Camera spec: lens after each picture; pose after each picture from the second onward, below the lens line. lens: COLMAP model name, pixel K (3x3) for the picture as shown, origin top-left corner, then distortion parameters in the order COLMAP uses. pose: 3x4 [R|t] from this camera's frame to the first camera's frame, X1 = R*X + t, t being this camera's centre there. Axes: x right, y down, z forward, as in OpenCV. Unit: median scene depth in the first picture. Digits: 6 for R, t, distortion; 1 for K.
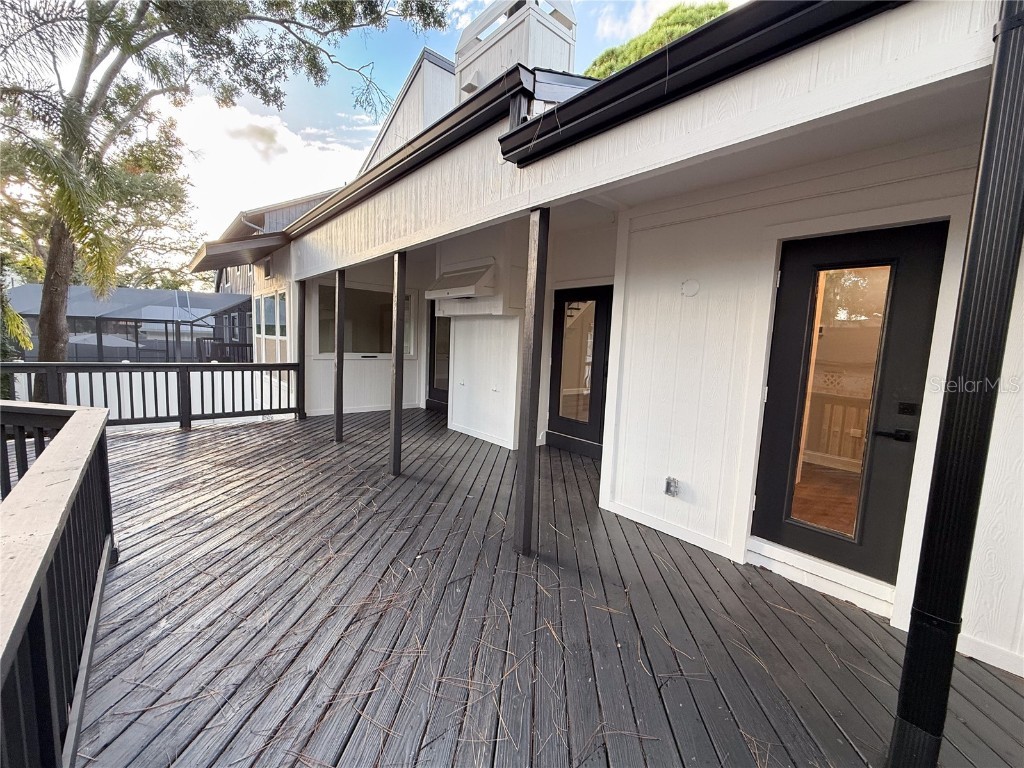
lens RADIAL K [[428.7, 0, 509.6], [0, 428.7, 384.4], [0, 0, 1]] dist [-0.001808, 0.000343]
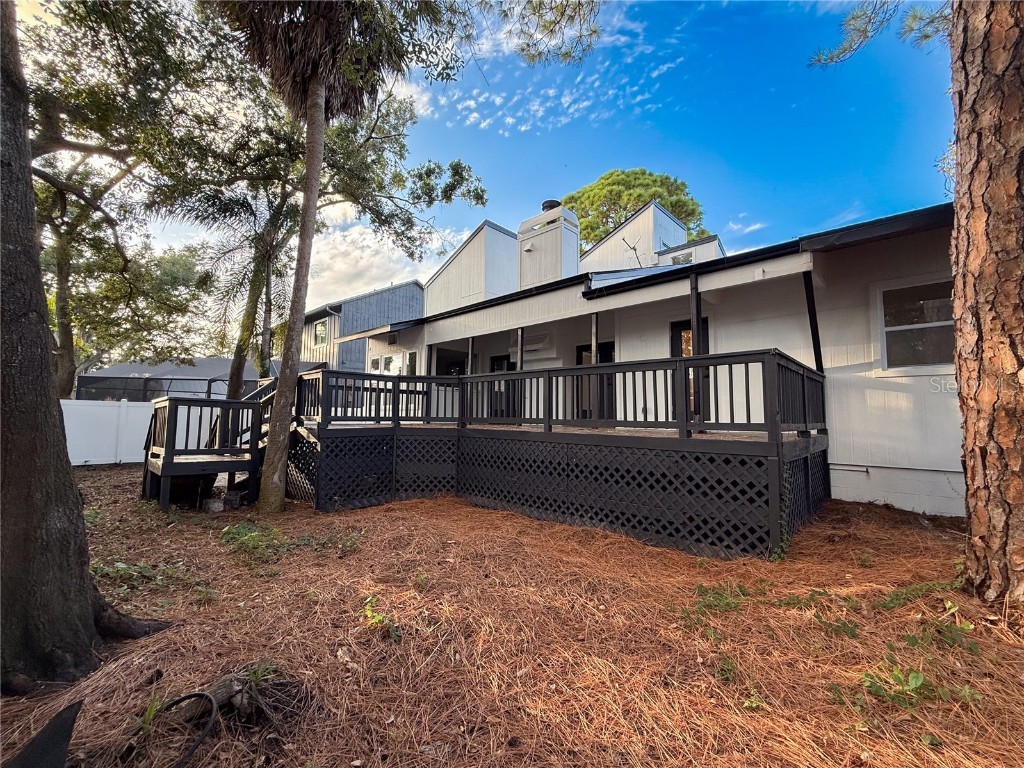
lens RADIAL K [[428.7, 0, 509.6], [0, 428.7, 384.4], [0, 0, 1]] dist [-0.001808, 0.000343]
pose [[0.994348, -0.021942, 0.103875, -0.457009], [0.039621, 0.984417, -0.171327, 0.315456], [-0.098498, 0.174474, 0.979723, -0.985375]]
